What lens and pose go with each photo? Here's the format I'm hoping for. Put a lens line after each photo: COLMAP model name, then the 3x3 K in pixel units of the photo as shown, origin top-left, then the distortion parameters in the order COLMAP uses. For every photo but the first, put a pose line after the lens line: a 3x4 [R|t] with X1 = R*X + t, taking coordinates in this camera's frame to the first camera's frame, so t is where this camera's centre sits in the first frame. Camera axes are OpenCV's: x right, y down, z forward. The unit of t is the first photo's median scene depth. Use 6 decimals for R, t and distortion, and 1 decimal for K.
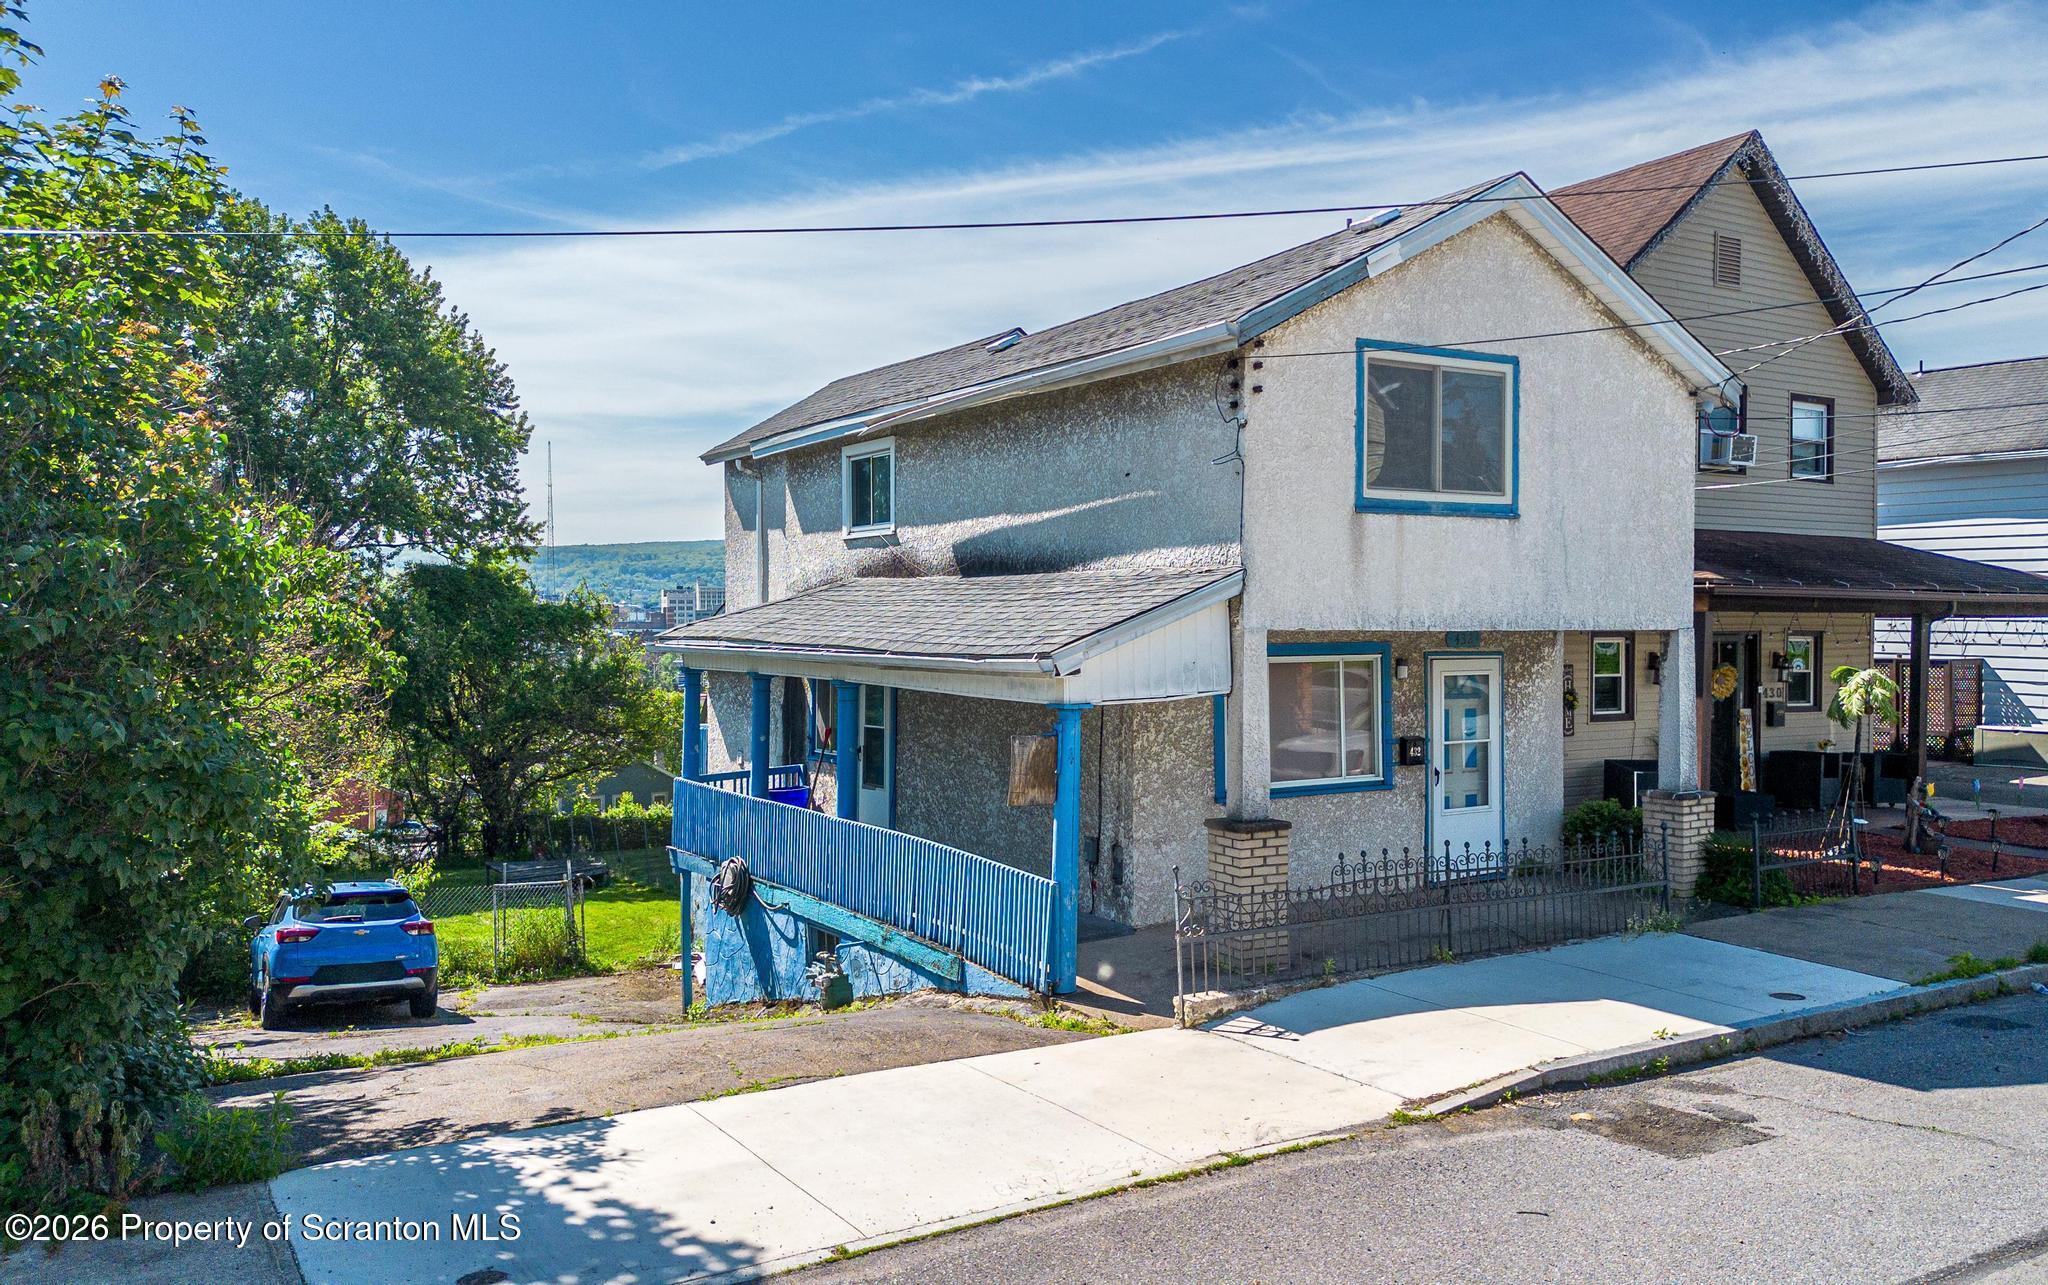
lens RADIAL K [[1686.3, 0, 1080.5], [0, 1686.3, 643.0], [0, 0, 1]] dist [0.042217, -0.004394]
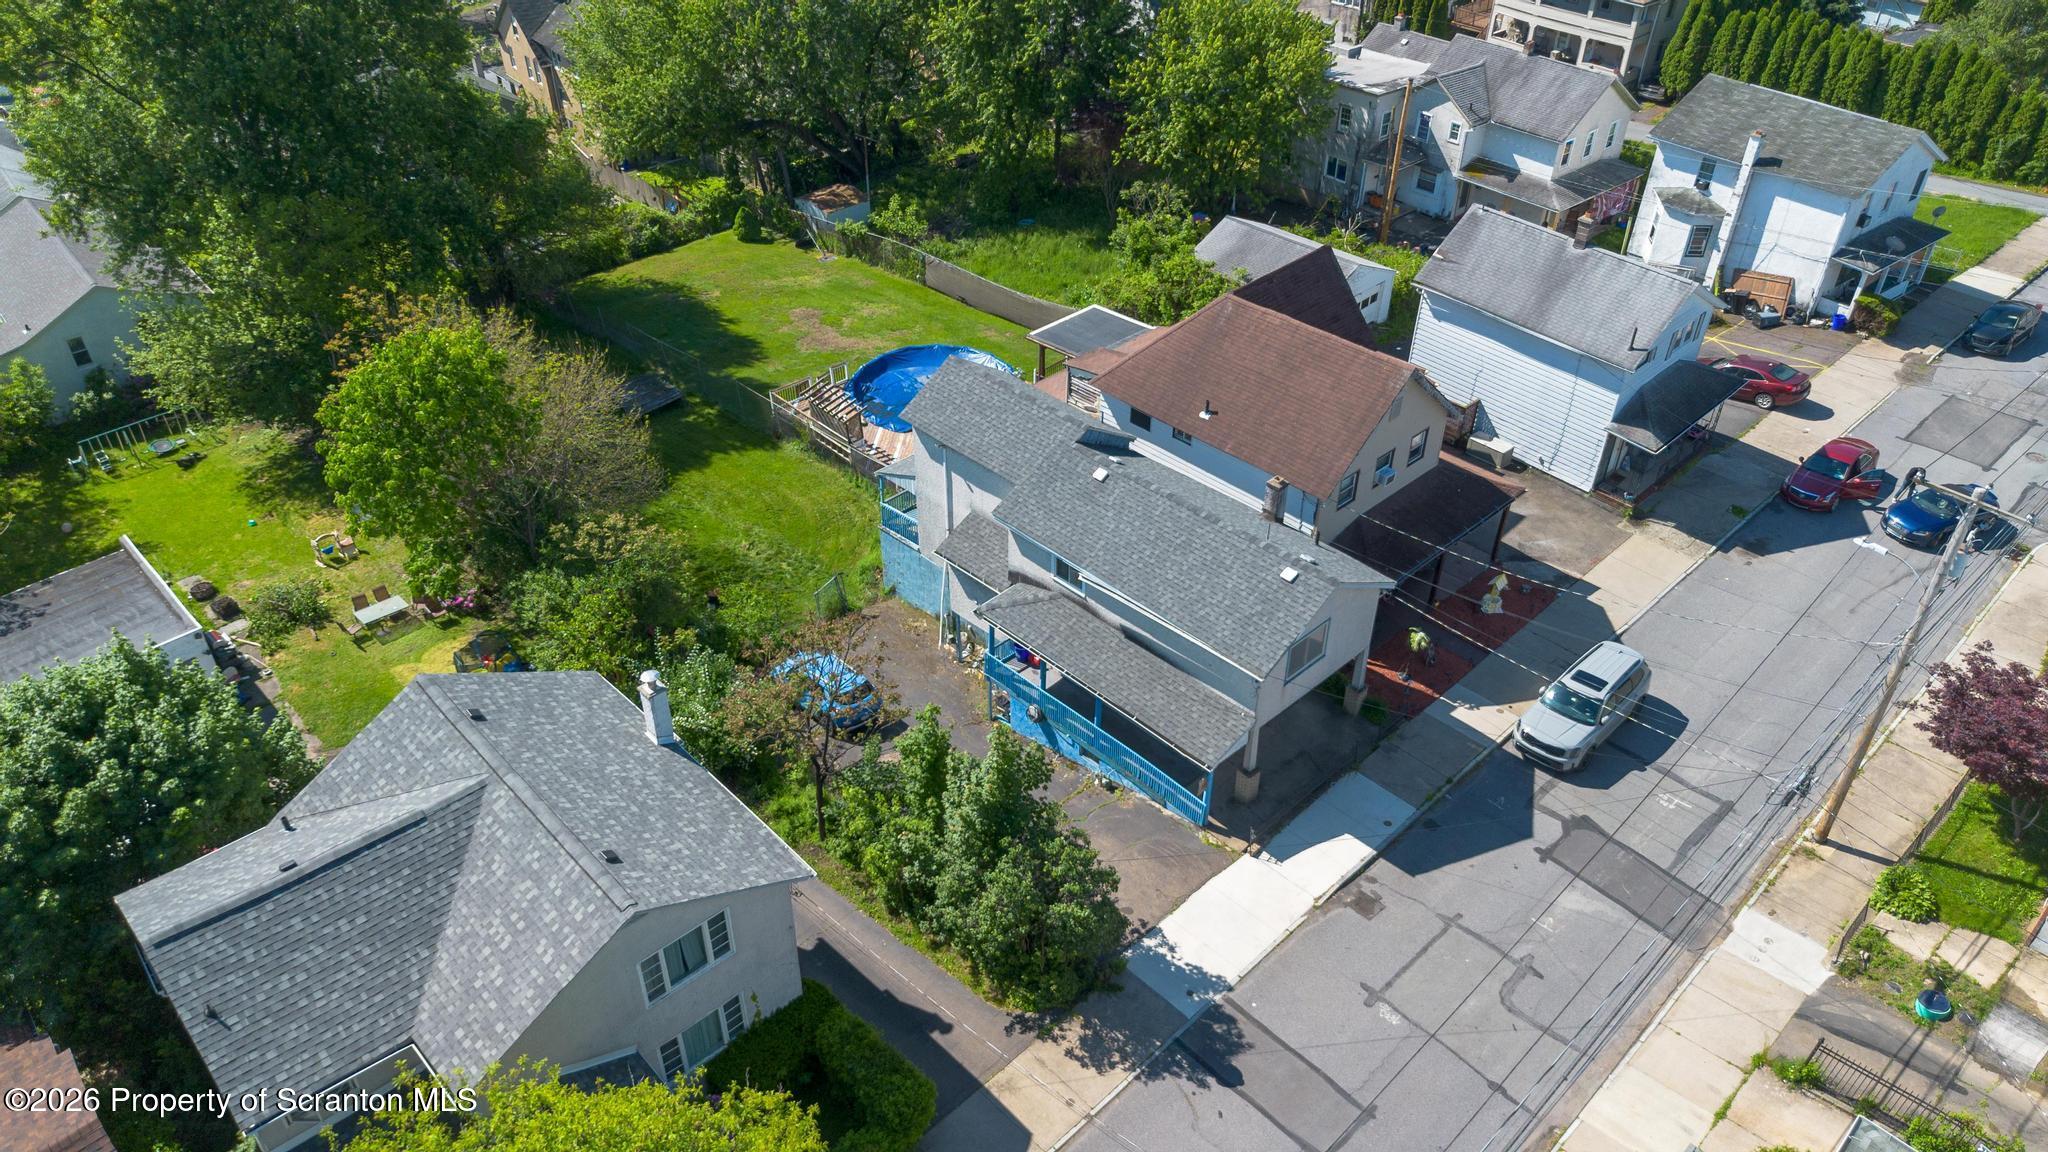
lens RADIAL K [[1467.7, 0, 1012.1], [0, 1467.7, 574.3], [0, 0, 1]] dist [0.047957, -0.053031]
pose [[0.979526, -0.119269, 0.162185, -0.852773], [0.003132, 0.814547, 0.580089, -2.035053], [-0.201294, -0.567704, 0.798244, -1.159008]]
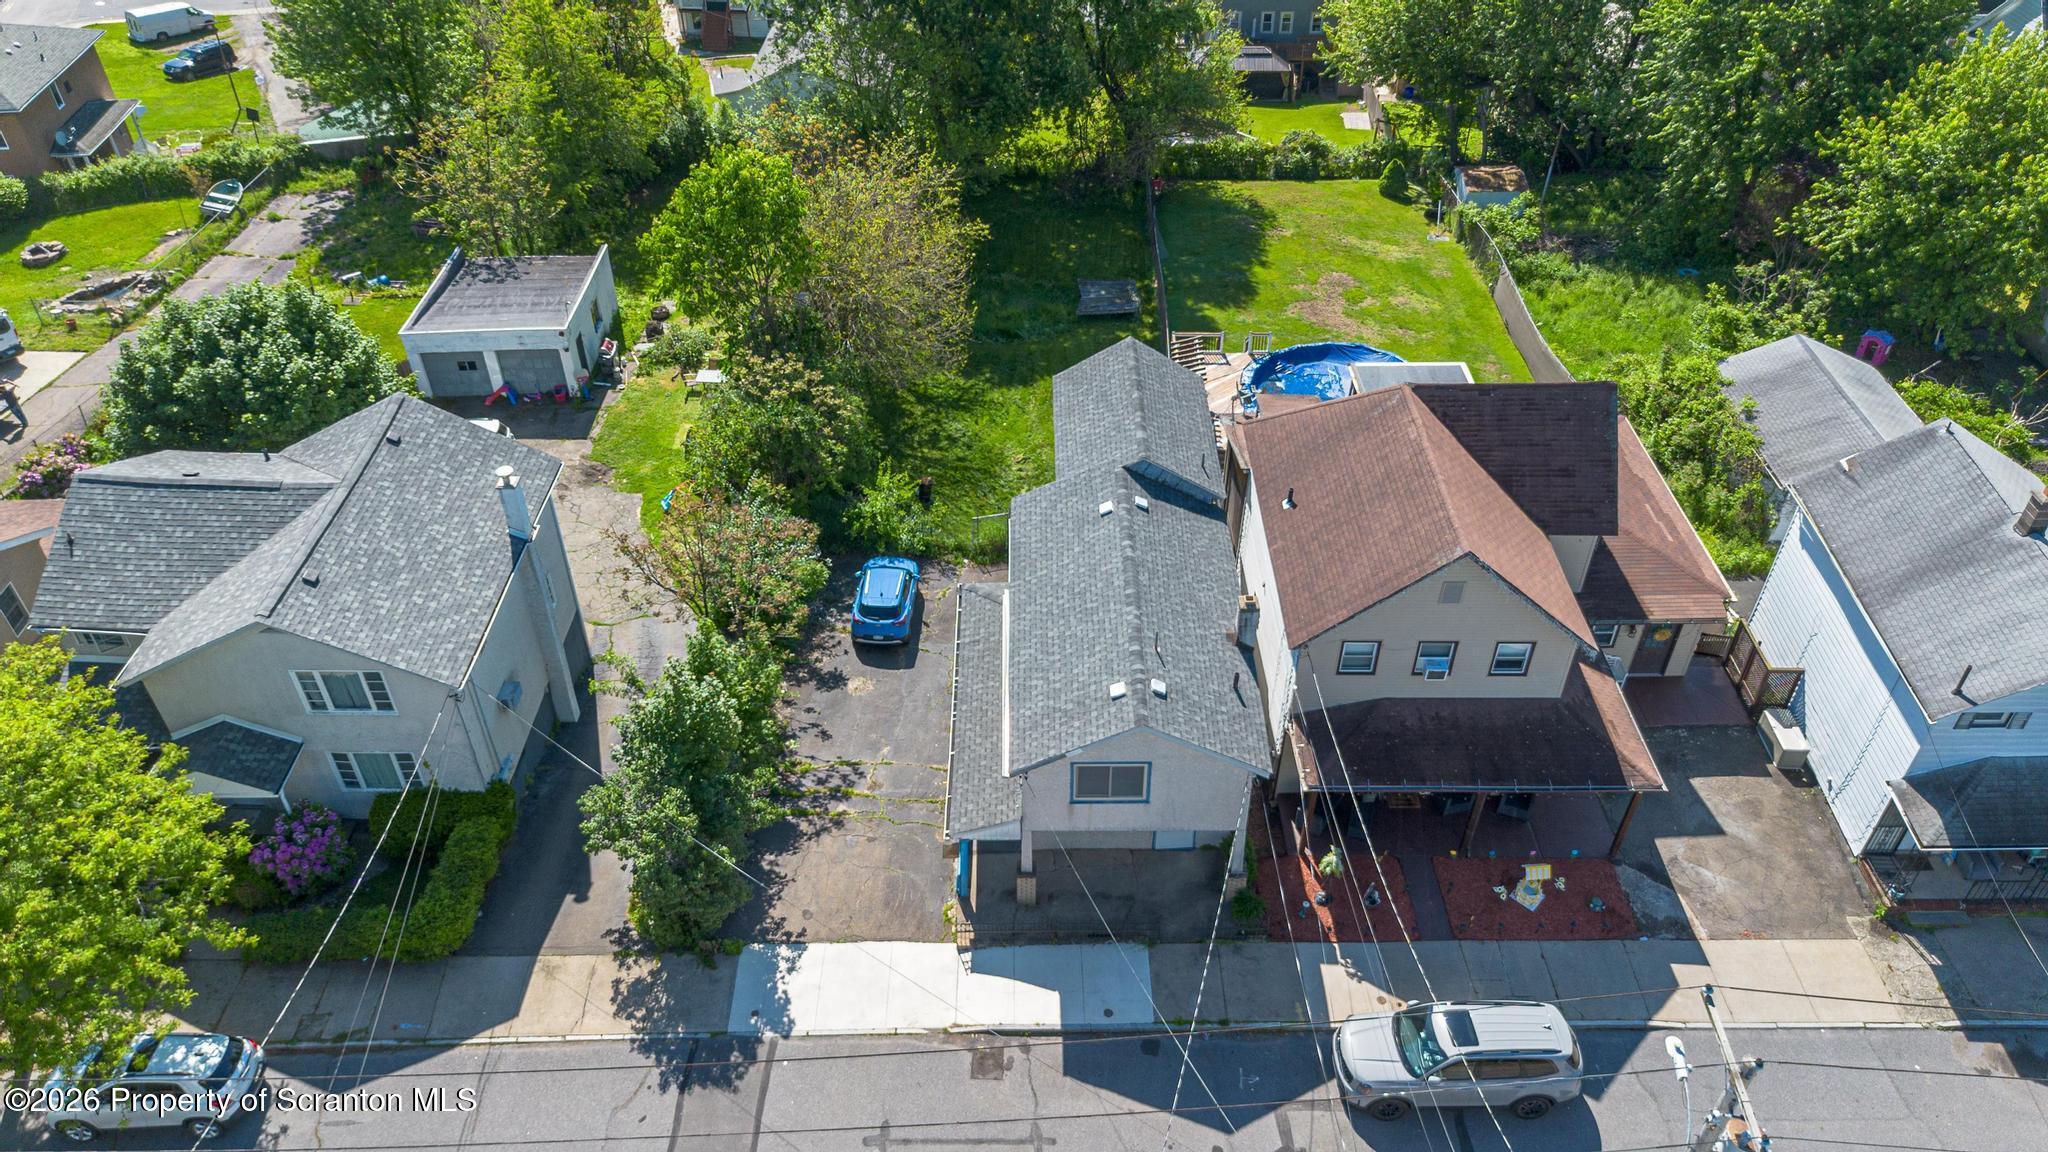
lens RADIAL K [[1467.7, 0, 1012.1], [0, 1467.7, 574.3], [0, 0, 1]] dist [0.047957, -0.053031]
pose [[0.844000, 0.335656, -0.418329, 1.029808], [-0.001852, 0.781784, 0.623546, -2.029869], [0.536340, -0.525498, 0.660447, -0.544334]]
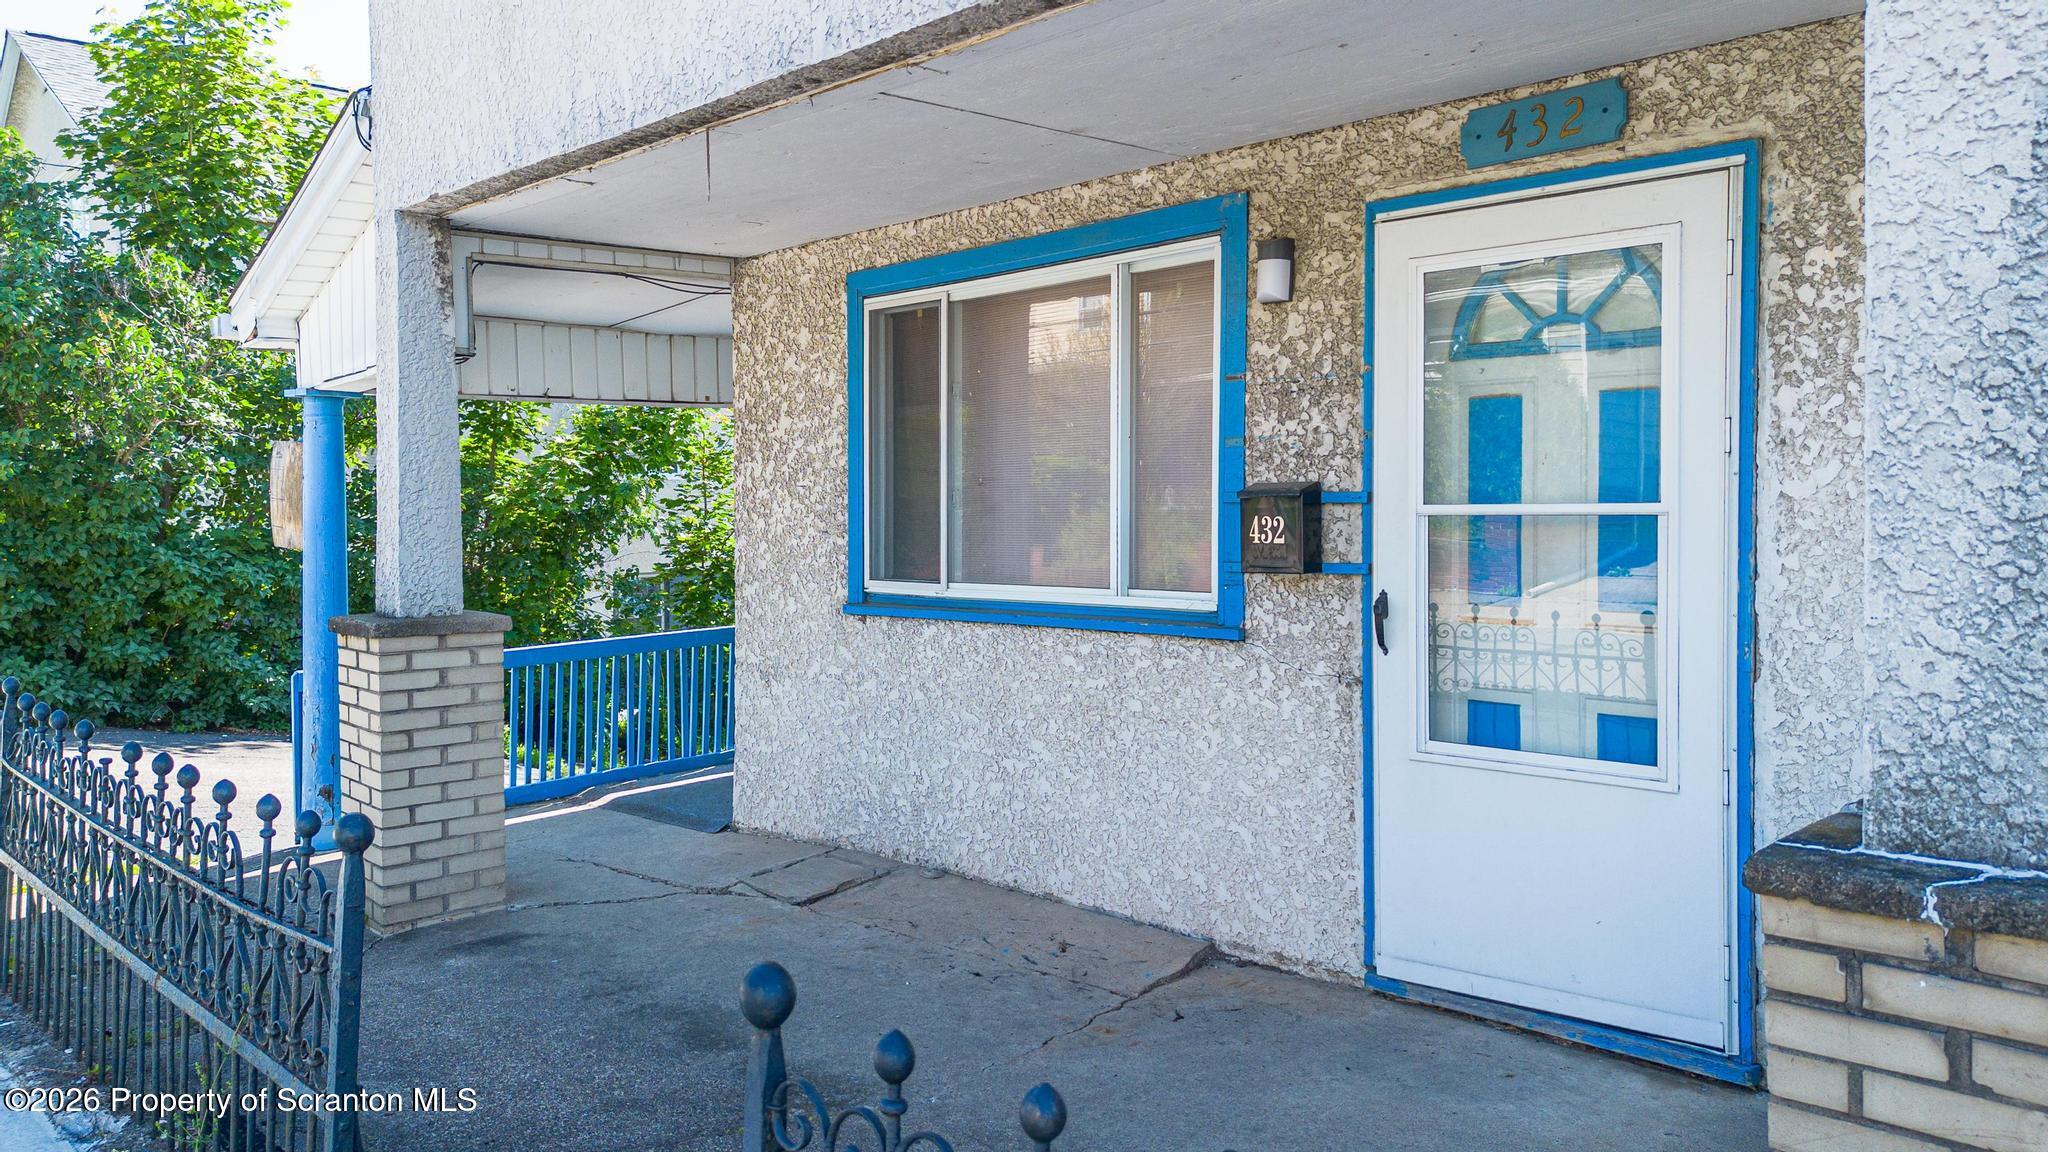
lens RADIAL K [[1467.7, 0, 1012.1], [0, 1467.7, 574.3], [0, 0, 1]] dist [0.047957, -0.053031]
pose [[0.199306, 0.050877, -0.978616, 0.537320], [-0.001959, 0.998670, 0.051521, 0.068905], [0.979935, -0.008352, 0.199140, 1.057156]]
